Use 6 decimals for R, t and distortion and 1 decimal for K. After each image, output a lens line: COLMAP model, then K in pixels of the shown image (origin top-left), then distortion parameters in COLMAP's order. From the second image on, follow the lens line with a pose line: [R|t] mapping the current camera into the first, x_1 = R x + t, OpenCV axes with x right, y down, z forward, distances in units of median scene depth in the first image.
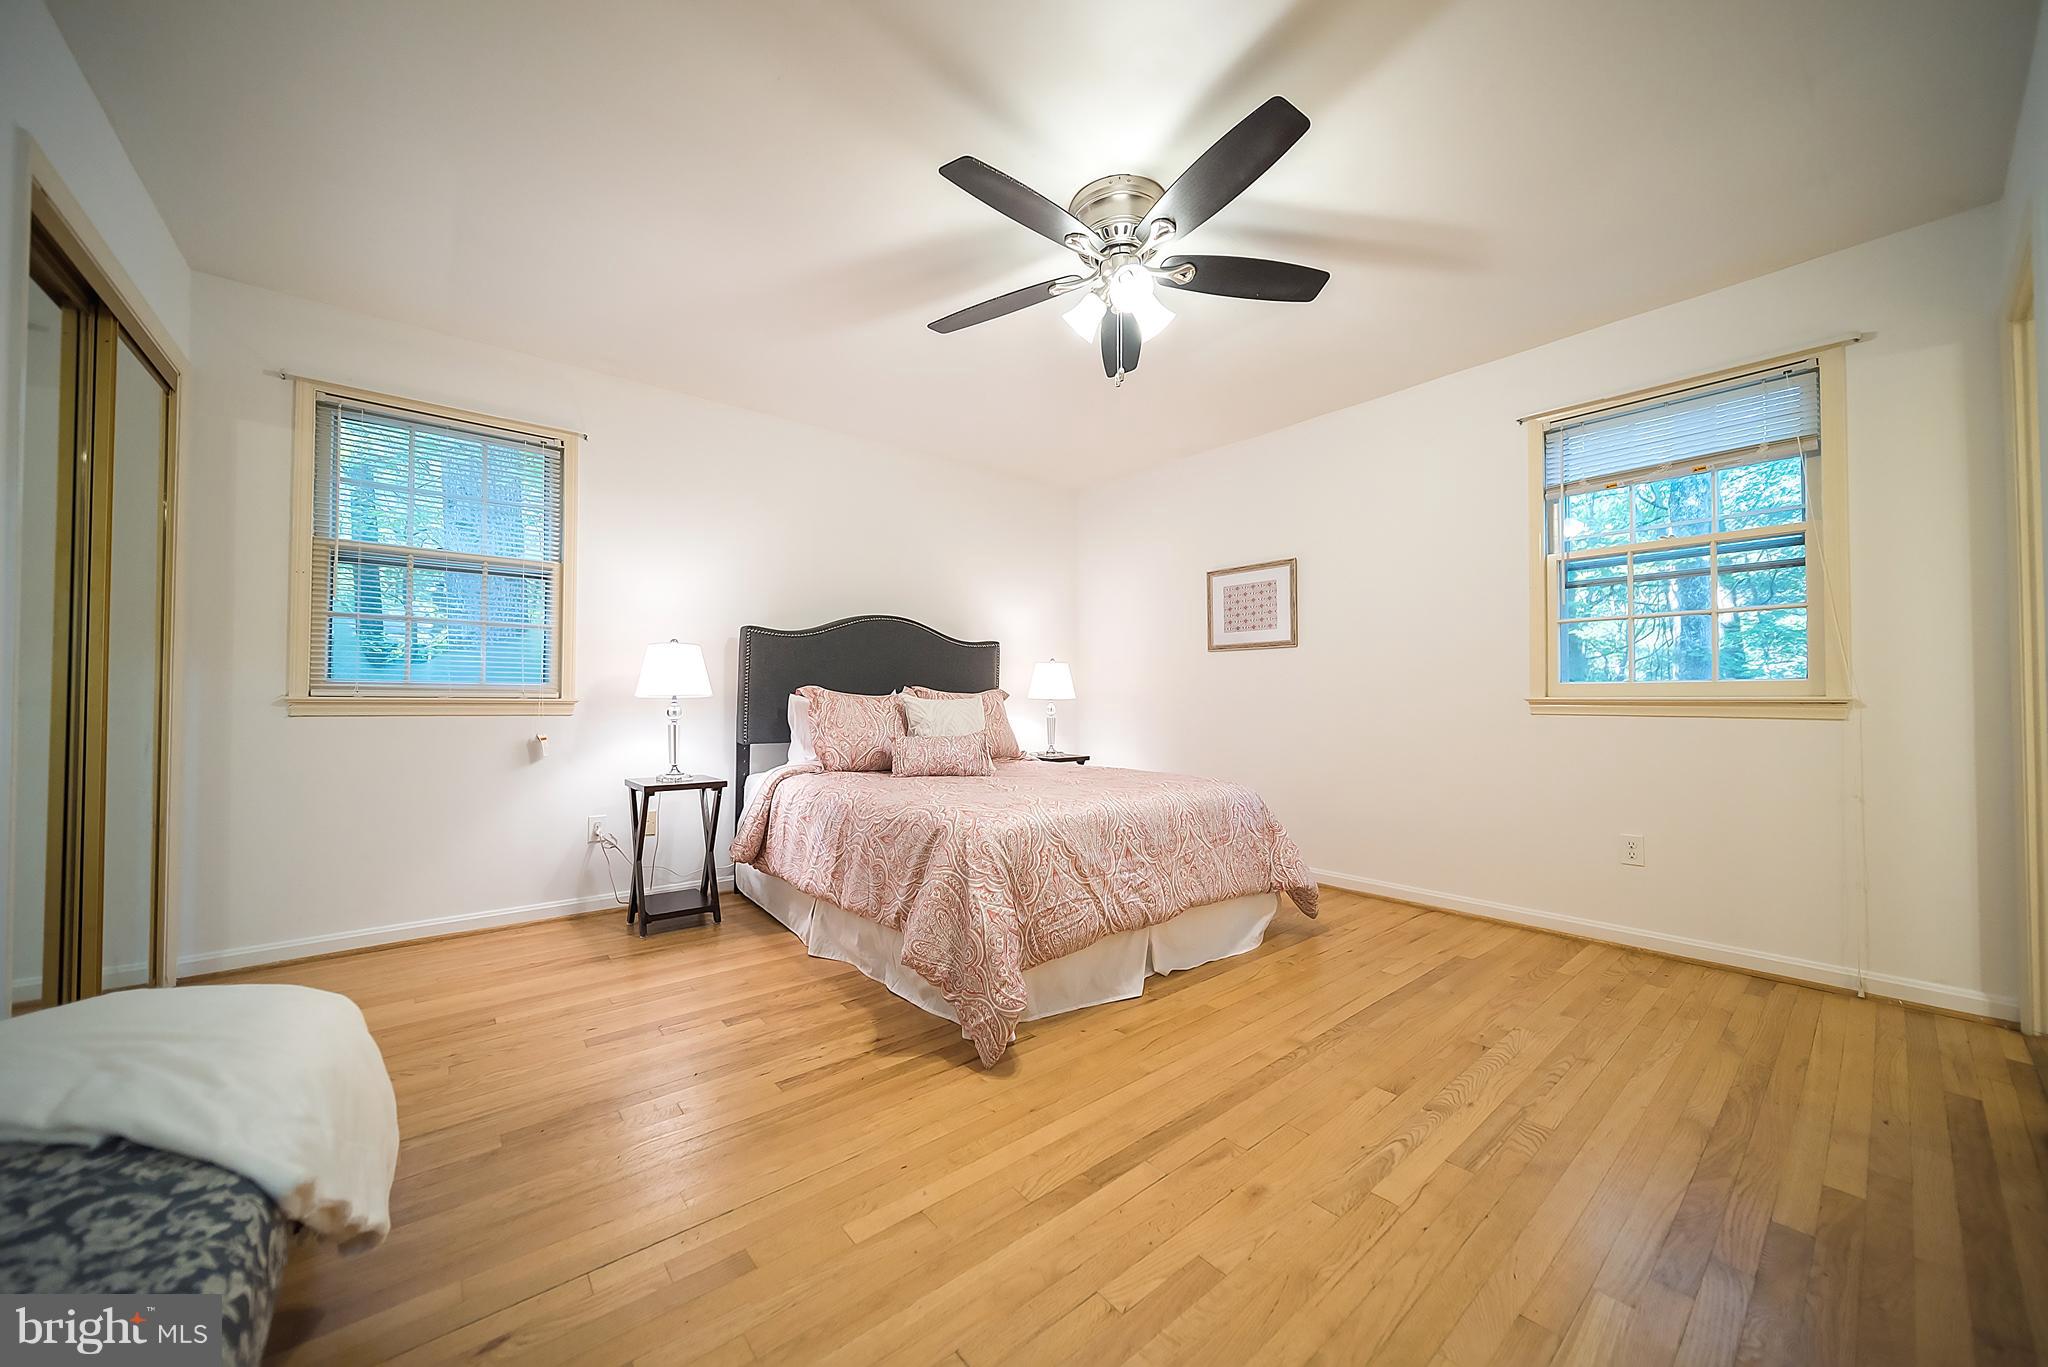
lens RADIAL K [[730.6, 0, 1029.4], [0, 730.6, 675.7], [0, 0, 1]] dist [-0.000198, 0.000005]
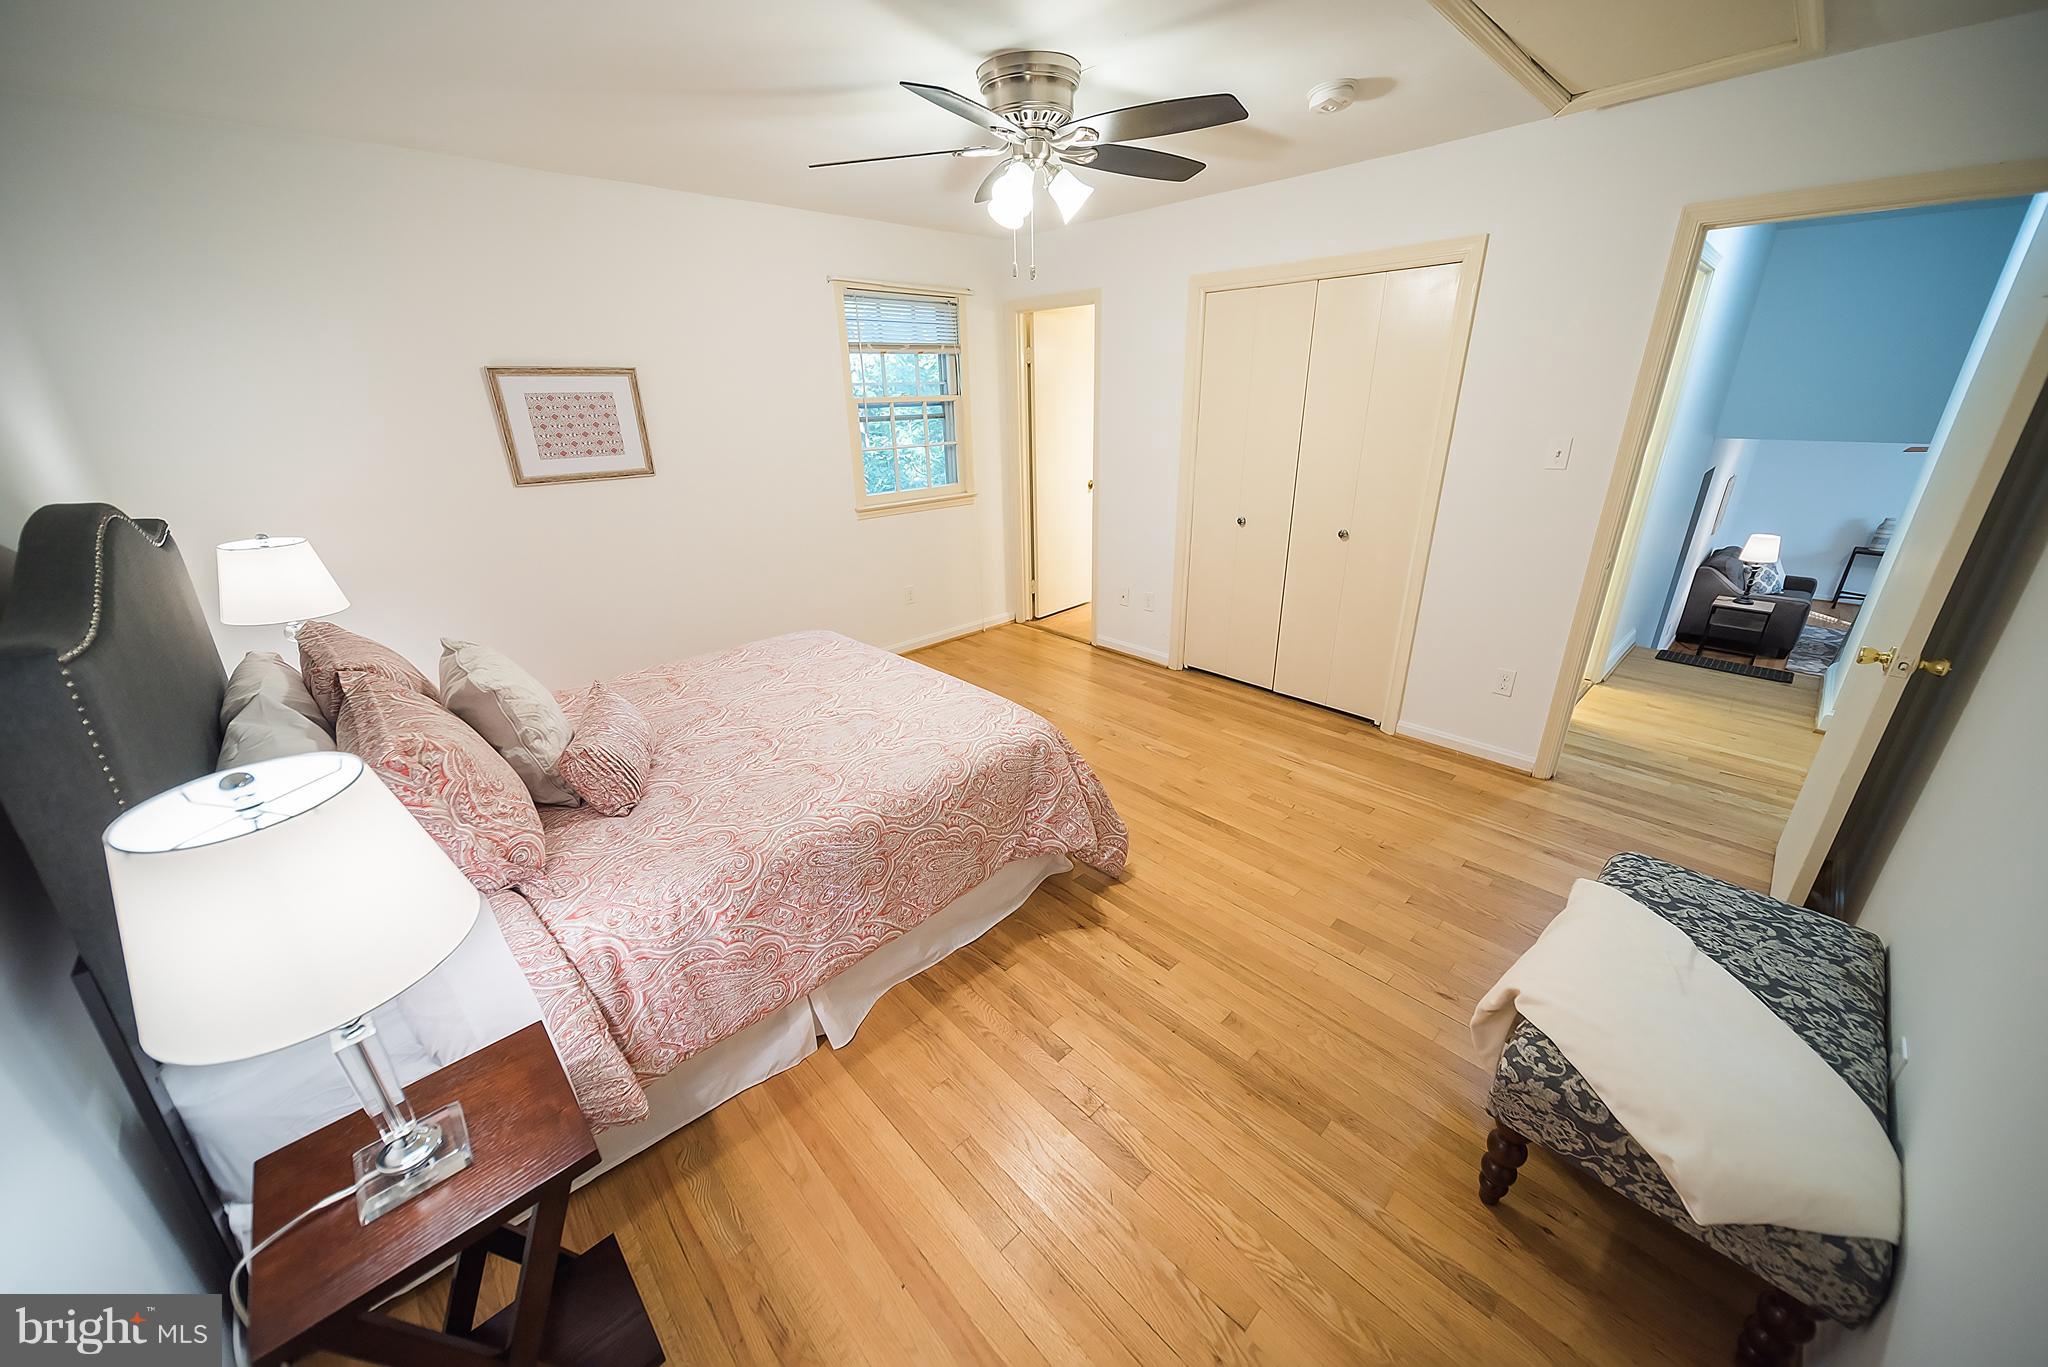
lens RADIAL K [[730.6, 0, 1029.4], [0, 730.6, 675.7], [0, 0, 1]] dist [-0.000198, 0.000005]
pose [[-0.067341, -0.364042, 0.928945, -0.866479], [-0.015991, 0.931332, 0.363819, -0.213931], [-0.997602, 0.009645, -0.068538, 0.899201]]
